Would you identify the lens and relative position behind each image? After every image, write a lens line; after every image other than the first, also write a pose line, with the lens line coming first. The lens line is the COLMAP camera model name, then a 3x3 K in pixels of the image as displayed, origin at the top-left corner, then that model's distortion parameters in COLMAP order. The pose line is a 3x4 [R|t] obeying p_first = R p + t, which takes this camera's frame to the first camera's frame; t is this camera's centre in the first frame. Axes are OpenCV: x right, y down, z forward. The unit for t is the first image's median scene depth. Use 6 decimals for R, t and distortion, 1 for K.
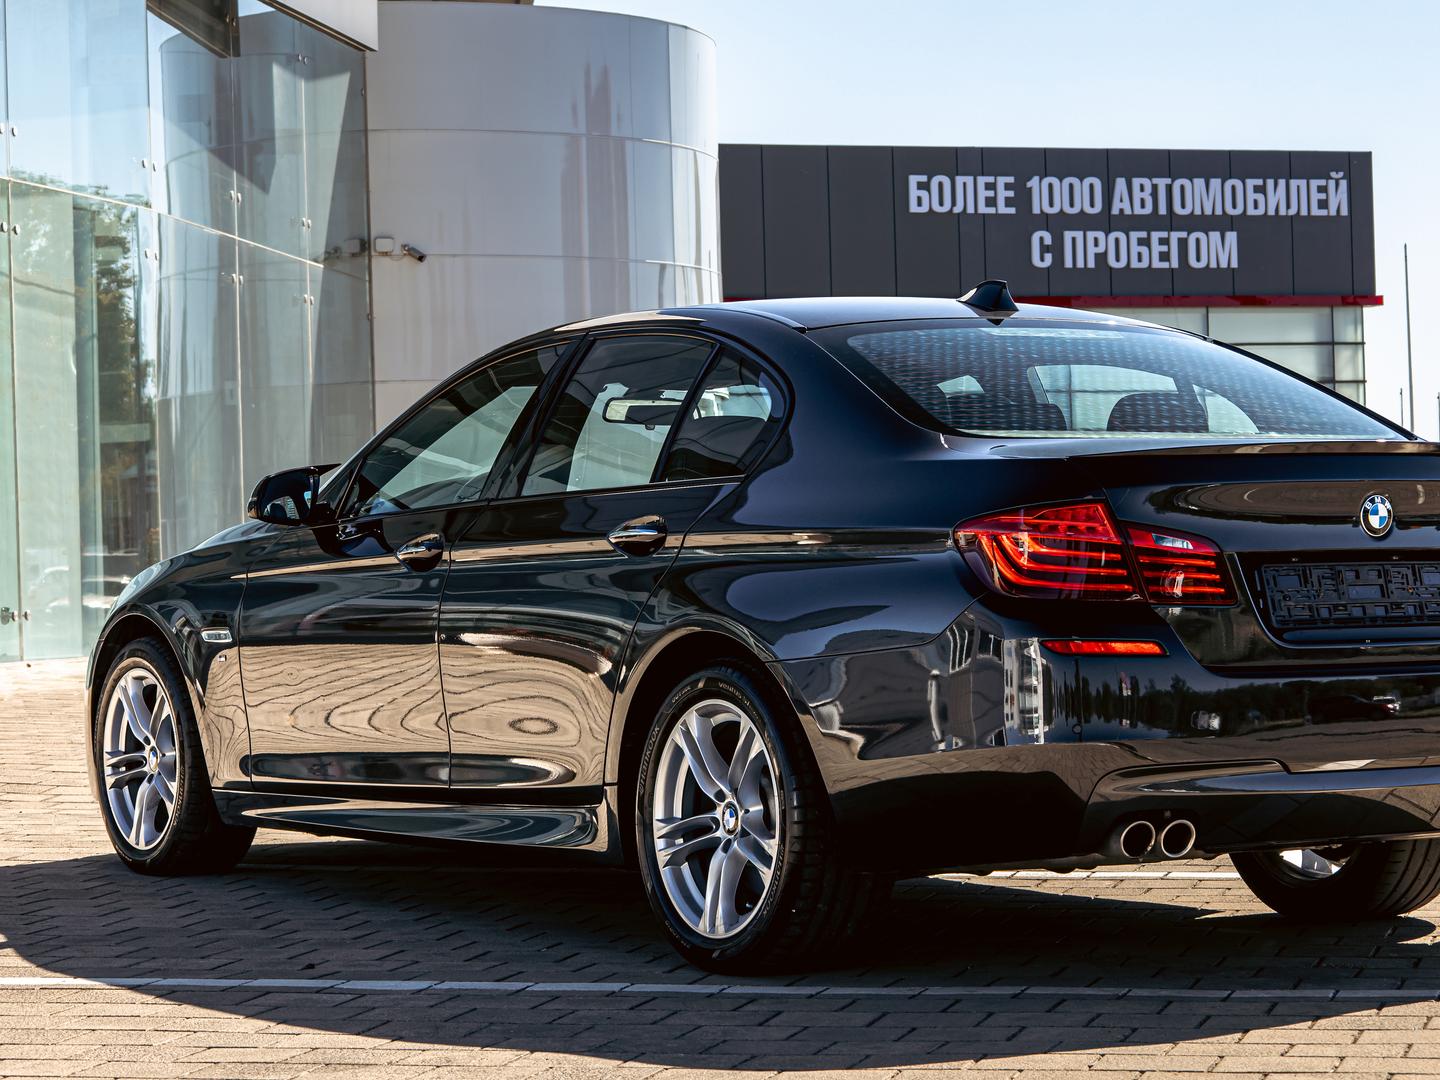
lens RADIAL K [[2949.8, 0, 720.0], [0, 2949.8, 540.0], [0, 0, 1]] dist [0.017222, 0.143571]
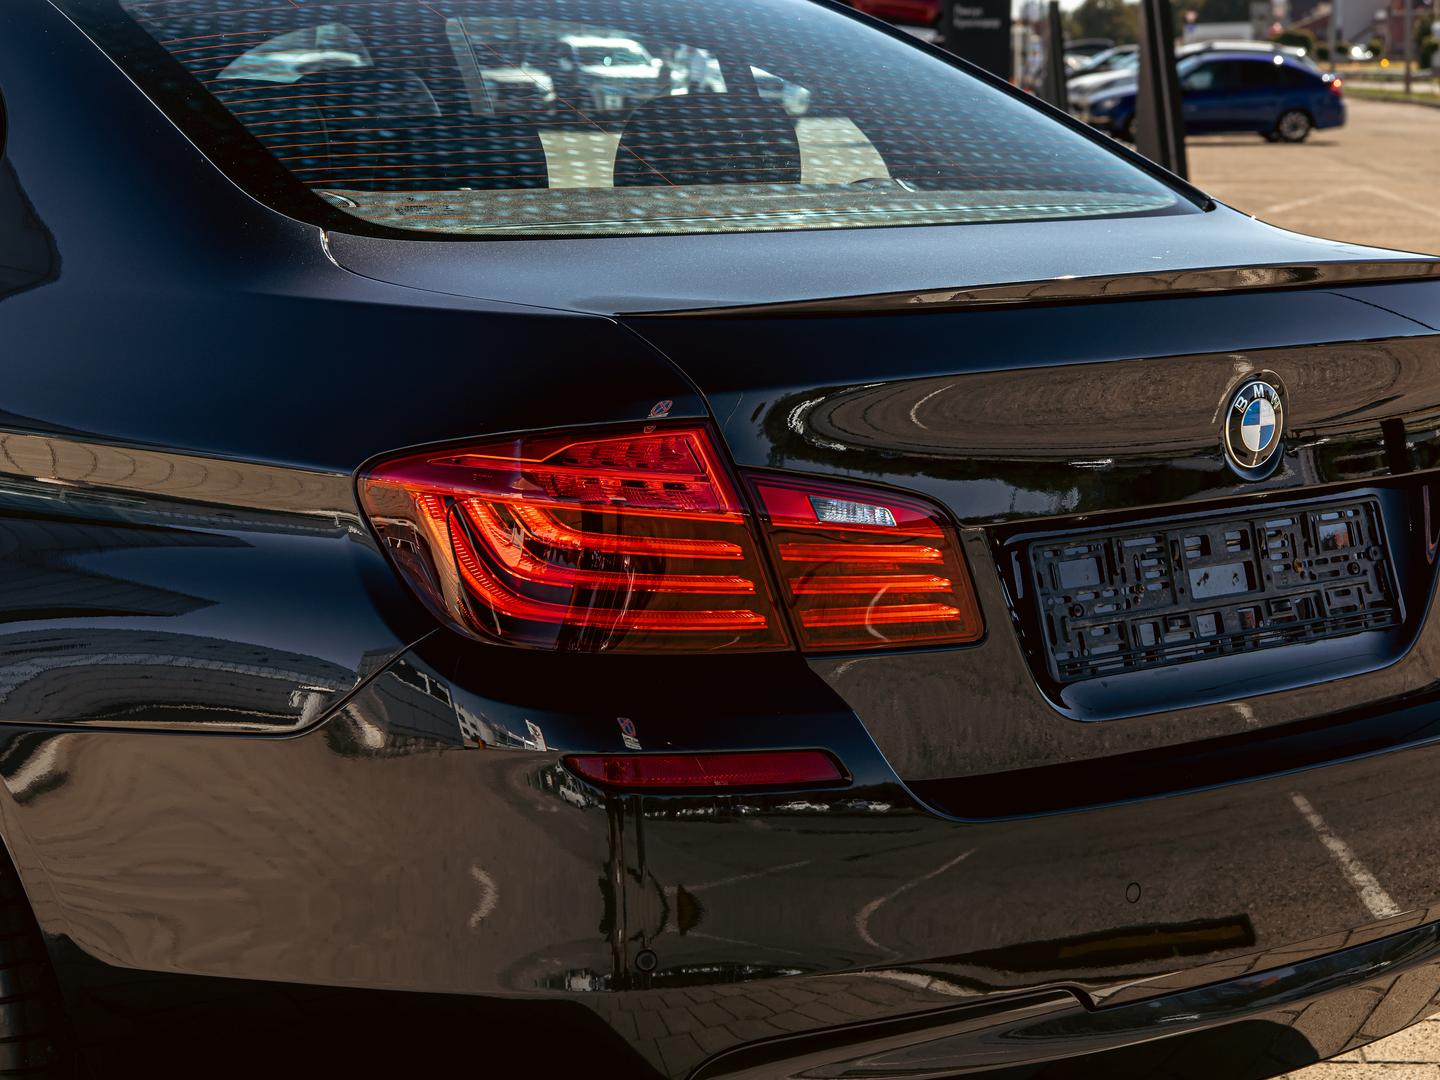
lens RADIAL K [[2912.7, 0, 632.8], [0, 2912.7, 541.3], [0, 0, 1]] dist [0.027546, 0.045852]
pose [[0.980894, -0.021750, 0.193323, 0.035261], [-0.008039, 0.988351, 0.151981, -0.059663], [-0.194377, -0.150632, 0.969292, 0.567381]]
